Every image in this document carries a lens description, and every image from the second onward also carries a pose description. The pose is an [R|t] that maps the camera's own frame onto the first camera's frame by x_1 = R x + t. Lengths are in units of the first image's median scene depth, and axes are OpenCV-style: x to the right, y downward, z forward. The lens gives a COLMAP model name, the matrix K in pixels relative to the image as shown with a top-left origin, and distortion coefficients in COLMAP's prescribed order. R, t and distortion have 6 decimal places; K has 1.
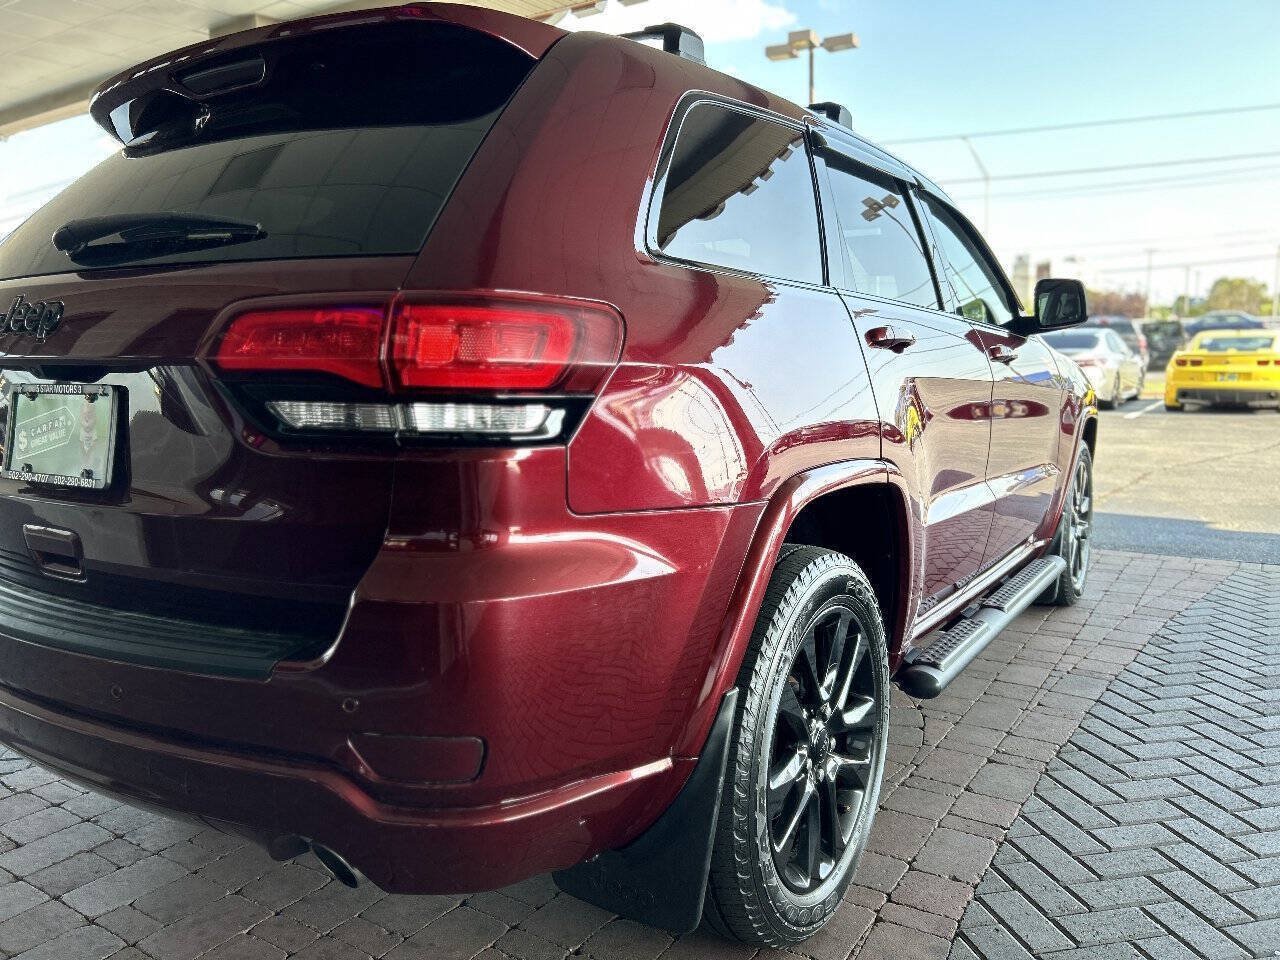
lens RADIAL K [[965.0, 0, 648.3], [0, 965.0, 487.6], [0, 0, 1]] dist [0.050819, -0.061230]
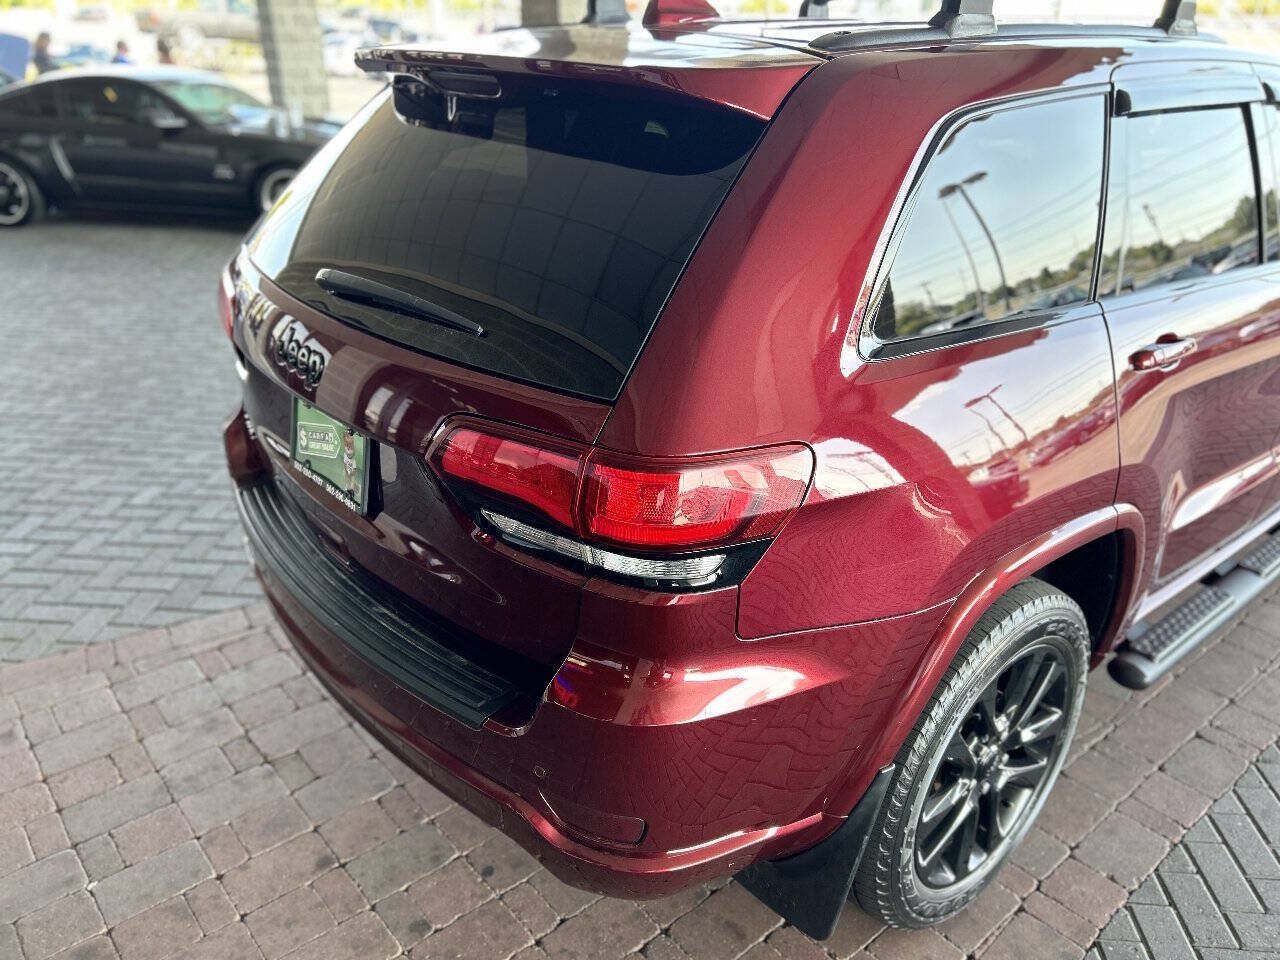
lens RADIAL K [[959.1, 0, 654.4], [0, 959.1, 497.8], [0, 0, 1]] dist [0.069927, -0.077133]
pose [[0.959425, 0.141729, -0.243754, 0.044363], [-0.061562, 0.948925, 0.309437, -0.298074], [0.275161, -0.281876, 0.919148, 0.024950]]
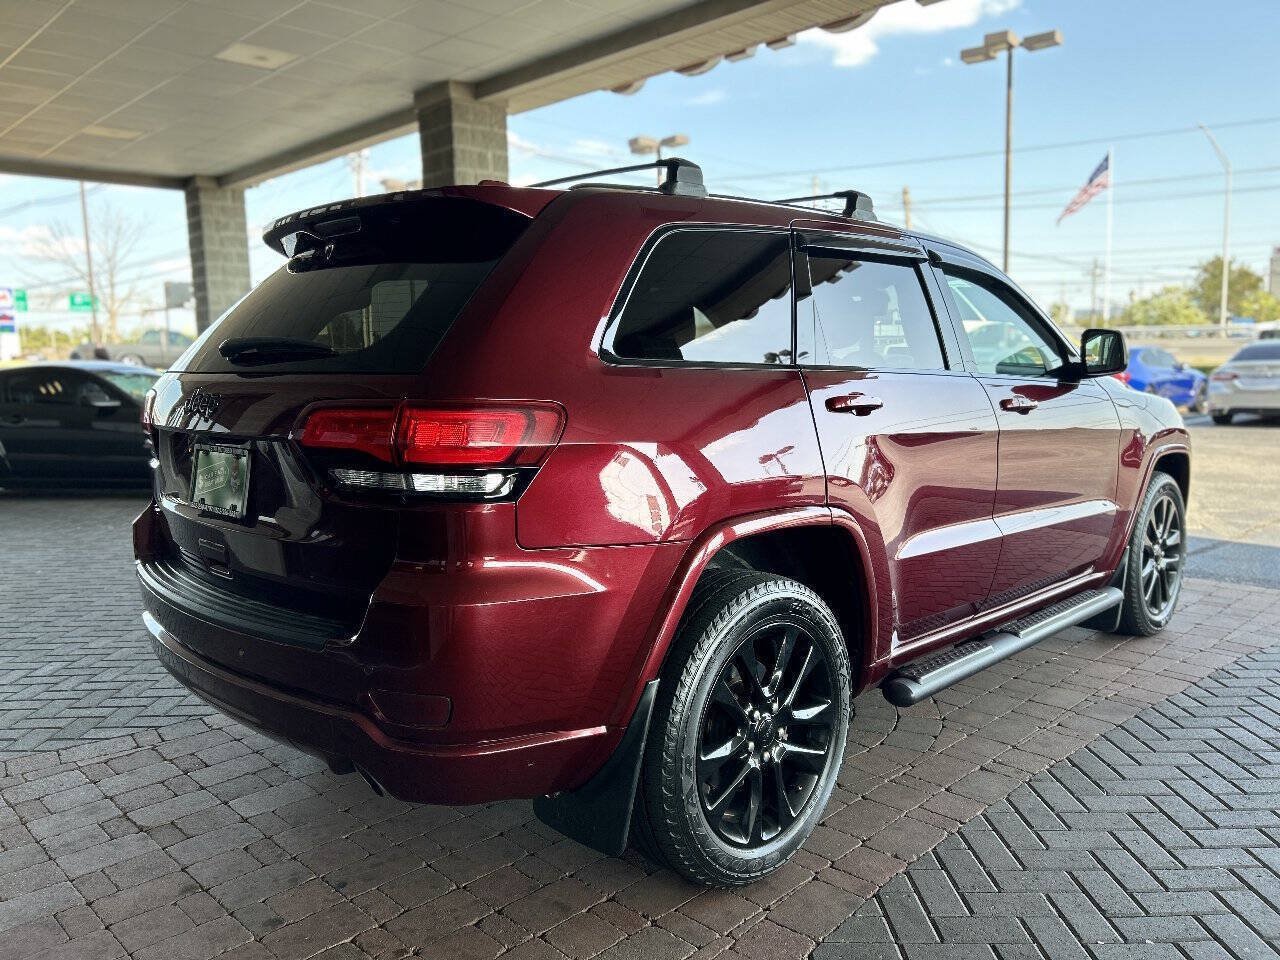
lens RADIAL K [[965.0, 0, 648.3], [0, 965.0, 487.6], [0, 0, 1]] dist [0.050819, -0.061230]
pose [[0.978825, 0.025807, -0.203066, 0.267414], [-0.026449, 0.999650, -0.000450, -0.046522], [0.202984, 0.005812, 0.979165, -0.254861]]
